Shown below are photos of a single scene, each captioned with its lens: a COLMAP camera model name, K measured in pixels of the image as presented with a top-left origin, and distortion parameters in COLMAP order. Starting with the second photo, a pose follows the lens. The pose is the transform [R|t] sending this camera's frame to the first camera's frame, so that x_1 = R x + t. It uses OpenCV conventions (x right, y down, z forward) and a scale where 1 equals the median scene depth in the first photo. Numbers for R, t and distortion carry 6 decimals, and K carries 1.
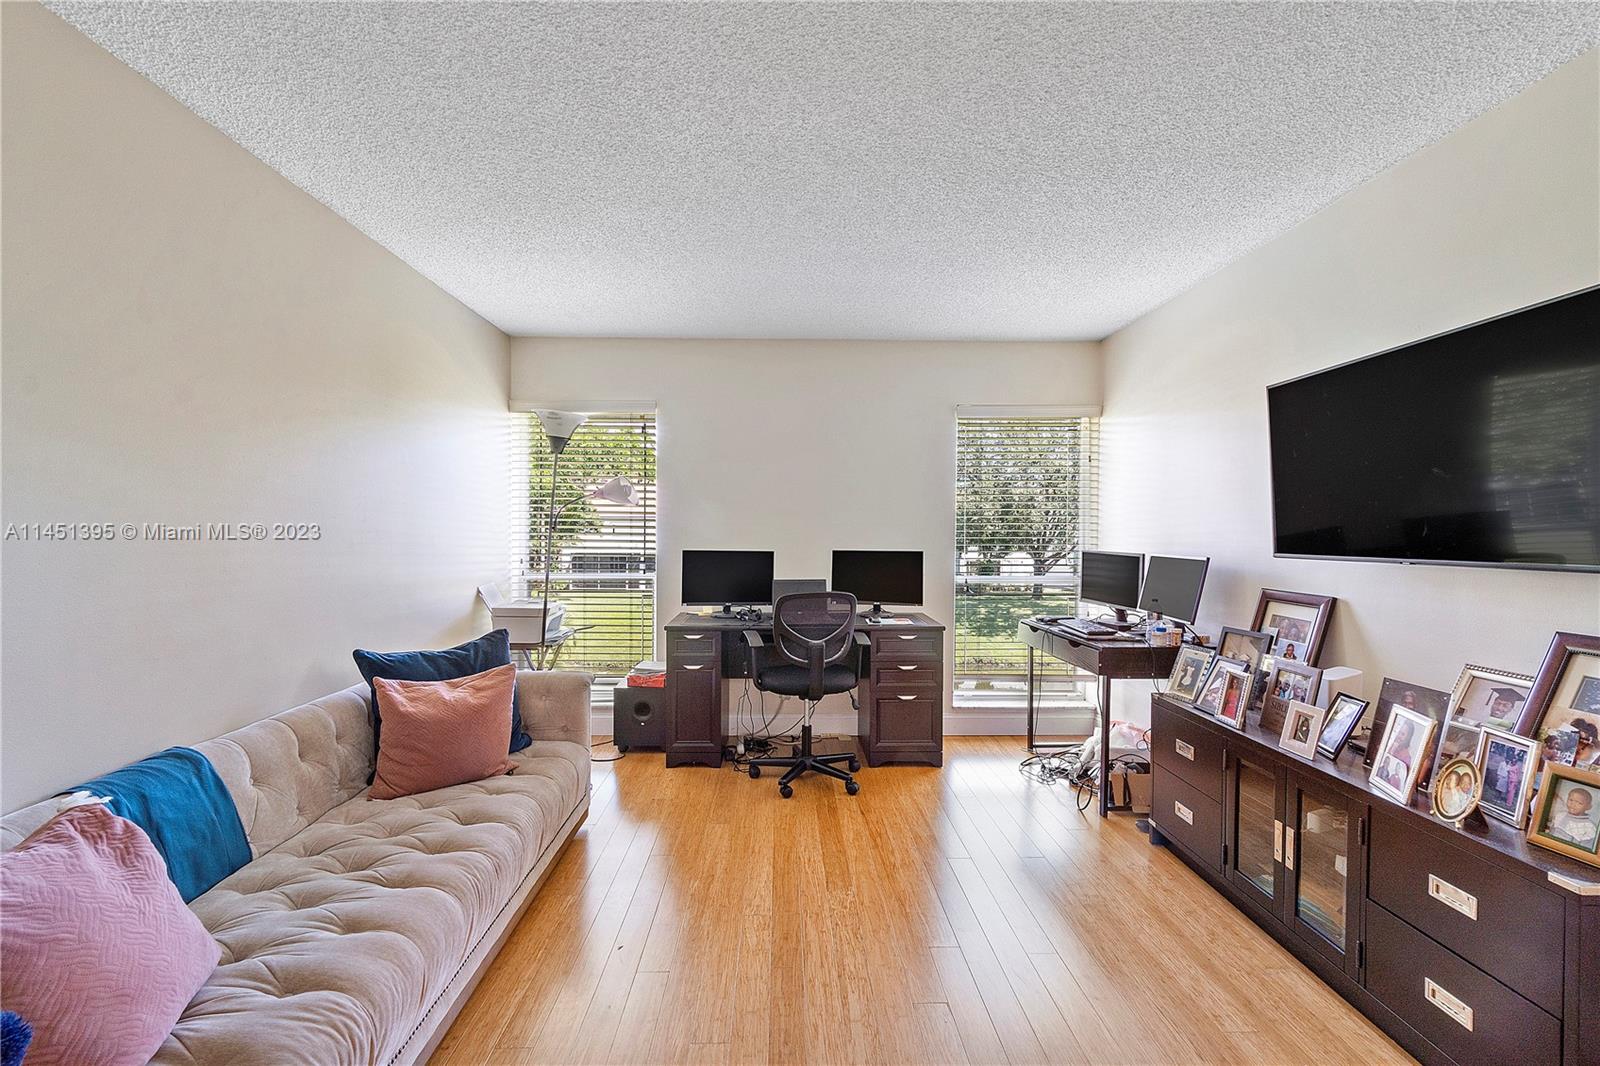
lens RADIAL K [[704.3, 0, 800.0], [0, 704.3, 533.0], [0, 0, 1]] dist [-0.016059, 0.000527]
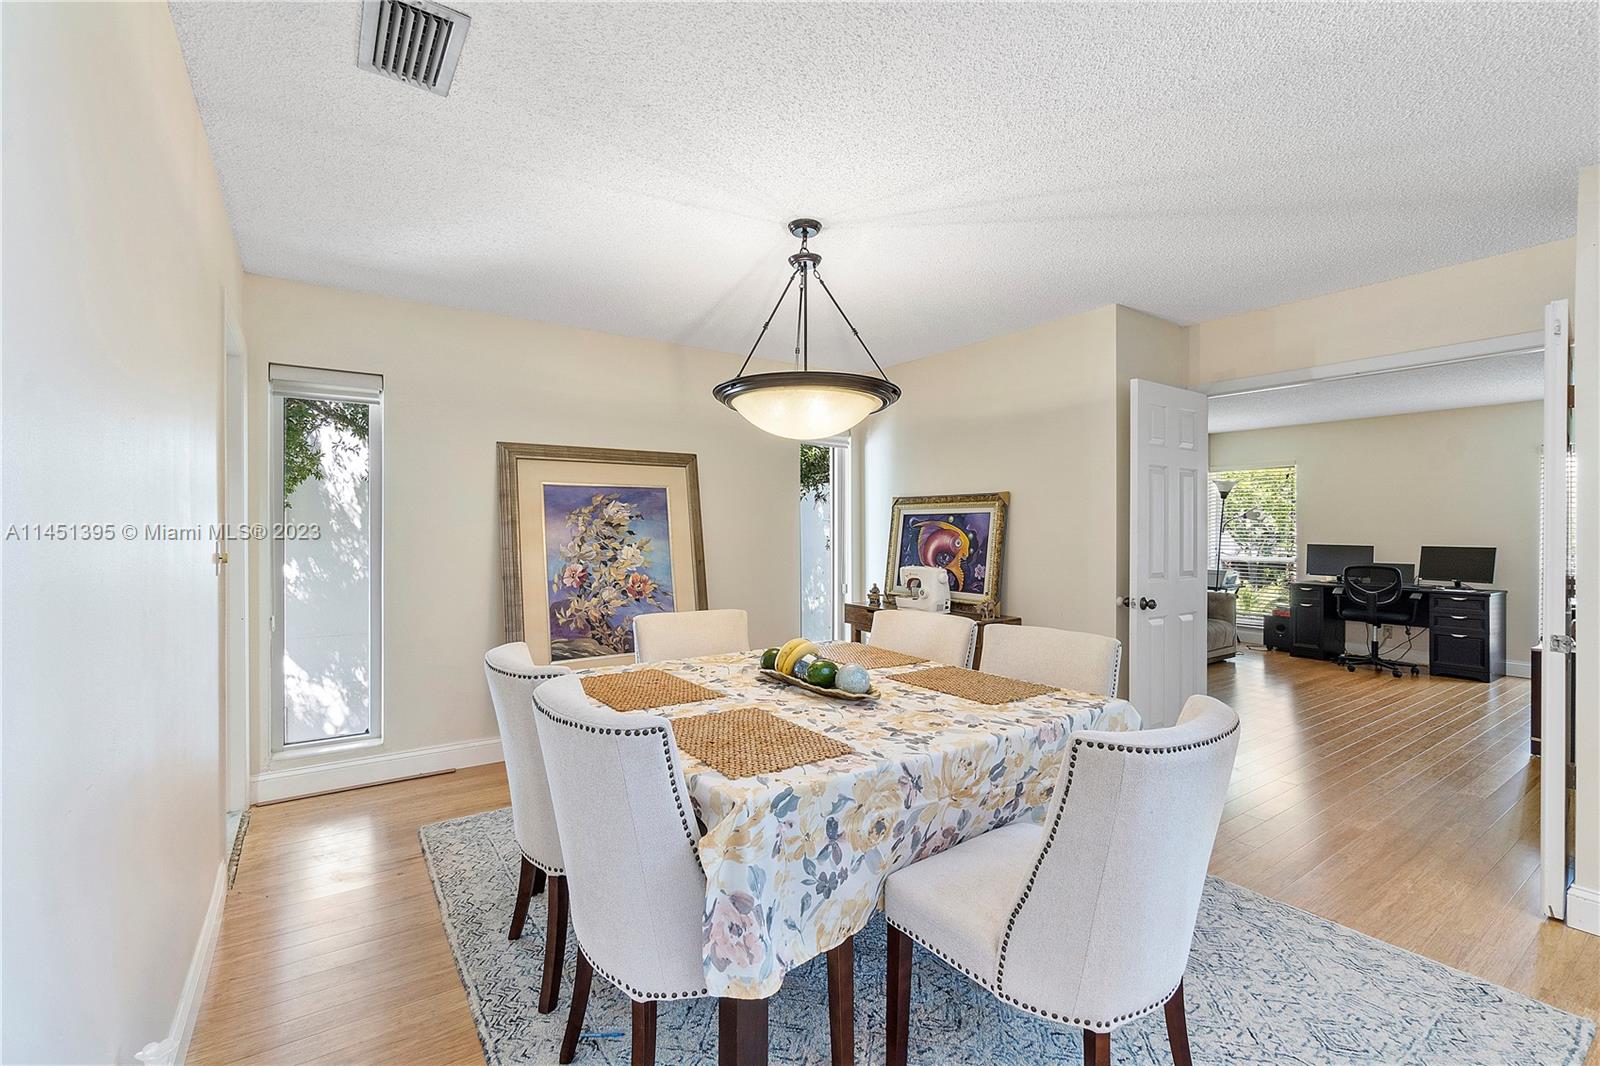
lens RADIAL K [[686.3, 0, 797.3], [0, 686.3, 537.9], [0, 0, 1]] dist [-0.001826, 0.000219]
pose [[0.565184, 0.009448, -0.824911, 0.582816], [-0.003201, 0.999952, 0.009260, -0.003275], [0.824959, -0.002593, 0.565187, -1.147017]]
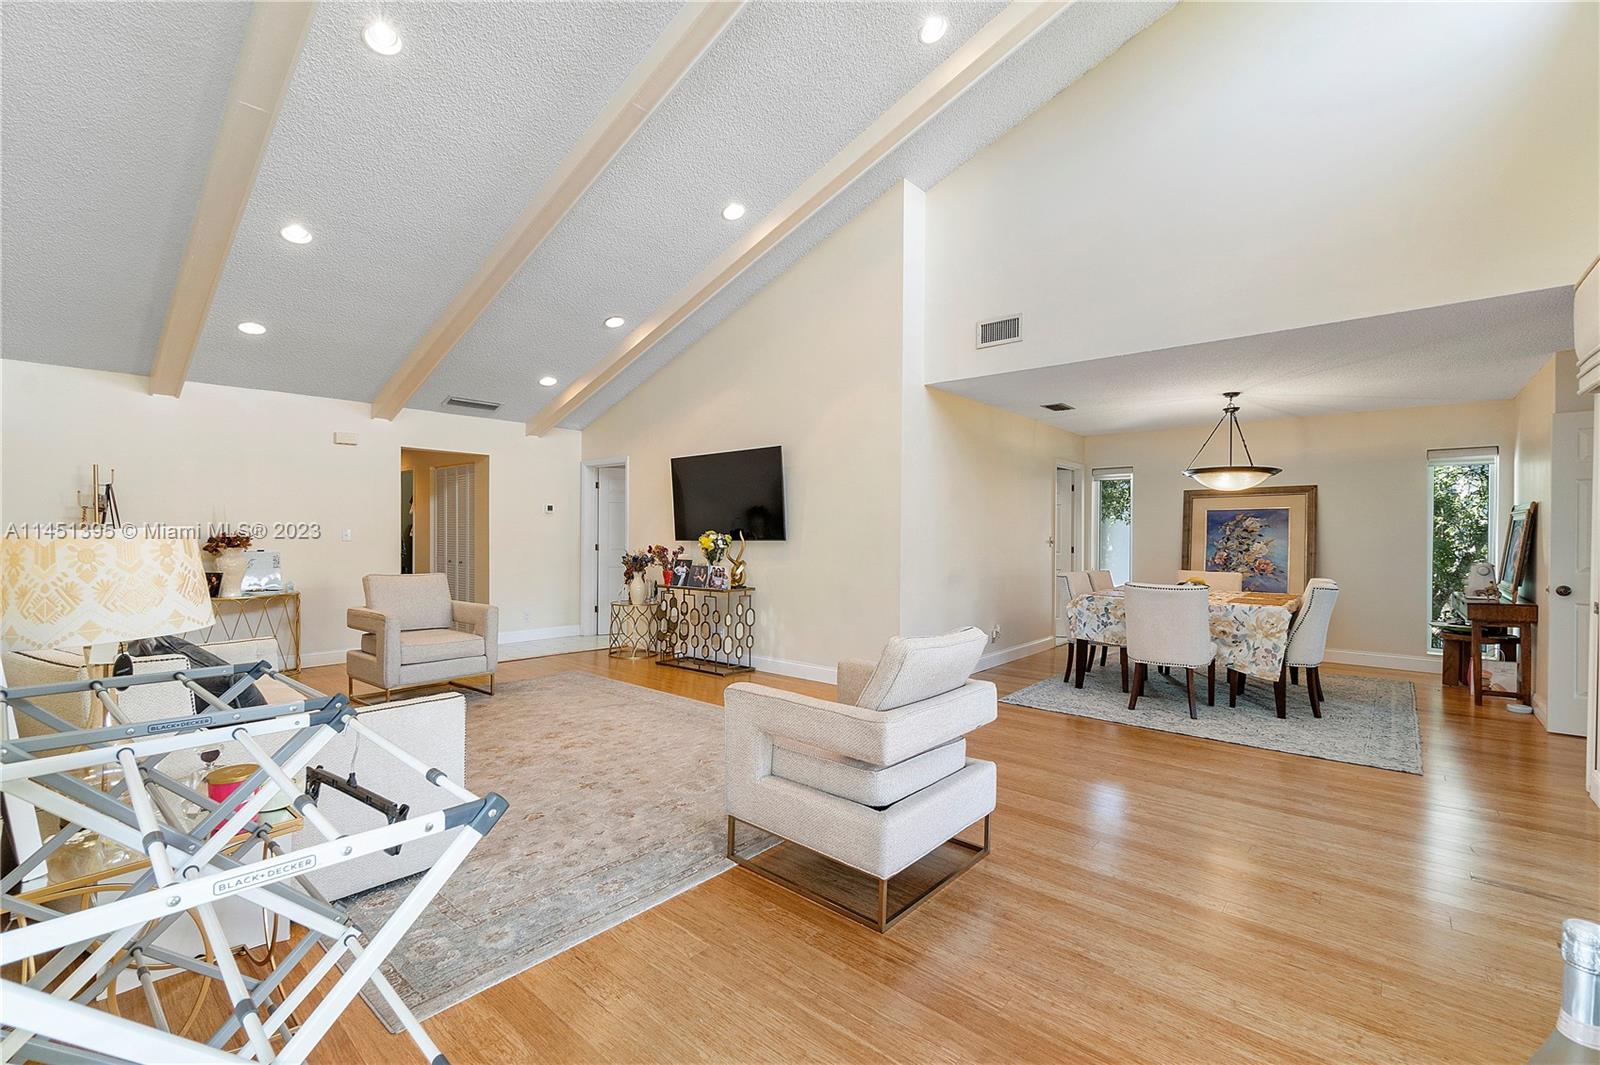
lens RADIAL K [[691.8, 0, 792.0], [0, 691.8, 534.5], [0, 0, 1]] dist [-0.001121, 0.000642]
pose [[-0.666234, -0.003585, -0.745734, 1.787105], [-0.006134, 0.999981, 0.000673, 0.003343], [0.745718, 0.005023, -0.666243, -0.458499]]
